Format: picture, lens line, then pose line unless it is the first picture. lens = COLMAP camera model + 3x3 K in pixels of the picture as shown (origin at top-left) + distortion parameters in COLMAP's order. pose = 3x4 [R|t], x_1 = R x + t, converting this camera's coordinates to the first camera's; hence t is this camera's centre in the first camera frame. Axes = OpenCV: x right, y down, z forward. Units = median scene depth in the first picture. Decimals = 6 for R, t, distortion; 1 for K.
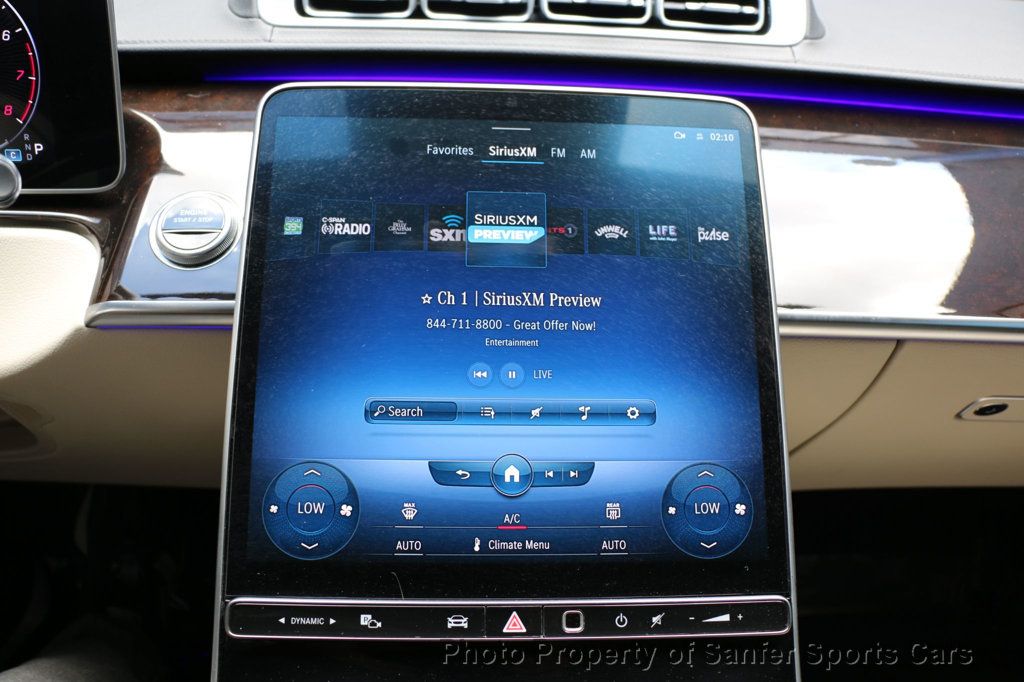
lens RADIAL K [[821.8, 0, 512.0], [0, 821.8, 341.0], [0, 0, 1]] dist [-0.173970, 0.125211]
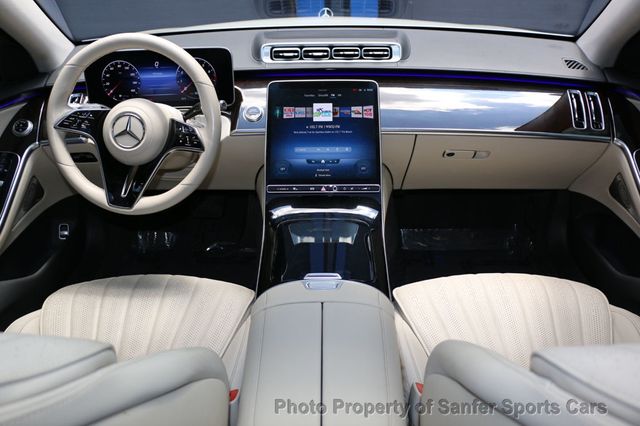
lens RADIAL K [[513.6, 0, 320.0], [0, 513.6, 213.0], [0, 0, 1]] dist [-0.173970, 0.125211]
pose [[0.996536, -0.016632, -0.081485, 0.210565], [0.021113, 0.998294, 0.054443, 0.281065], [0.080440, -0.055975, 0.995186, -1.931024]]
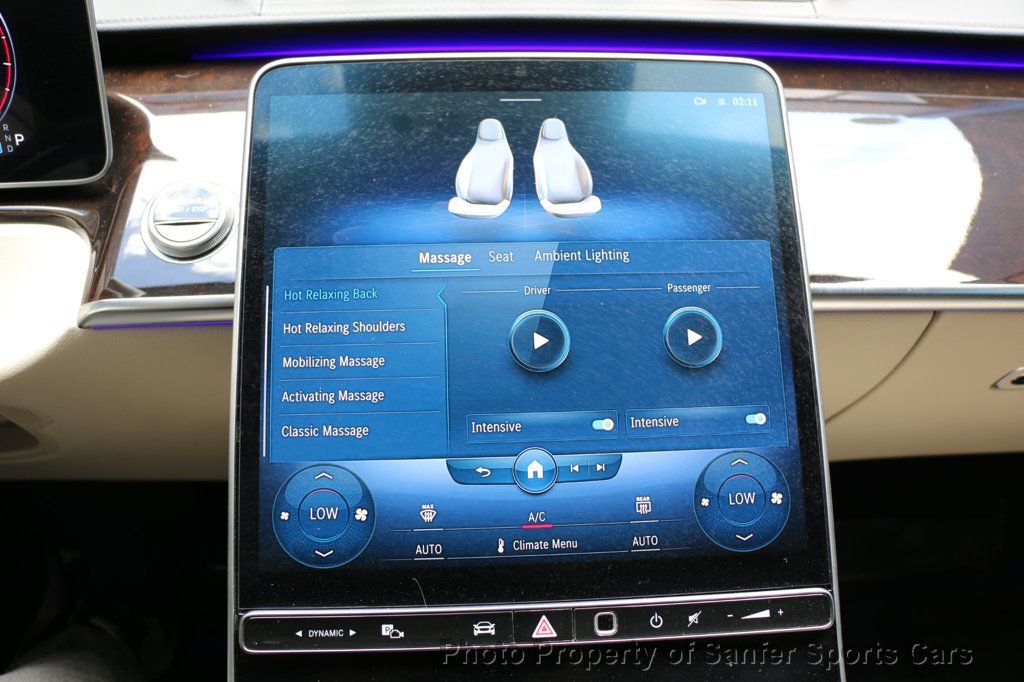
lens RADIAL K [[821.8, 0, 512.0], [0, 821.8, 341.0], [0, 0, 1]] dist [-0.173970, 0.125211]
pose [[0.999415, -0.033351, -0.007587, -0.013932], [0.033642, 0.998548, 0.042070, -0.024330], [0.006173, -0.042301, 0.999086, 0.057988]]
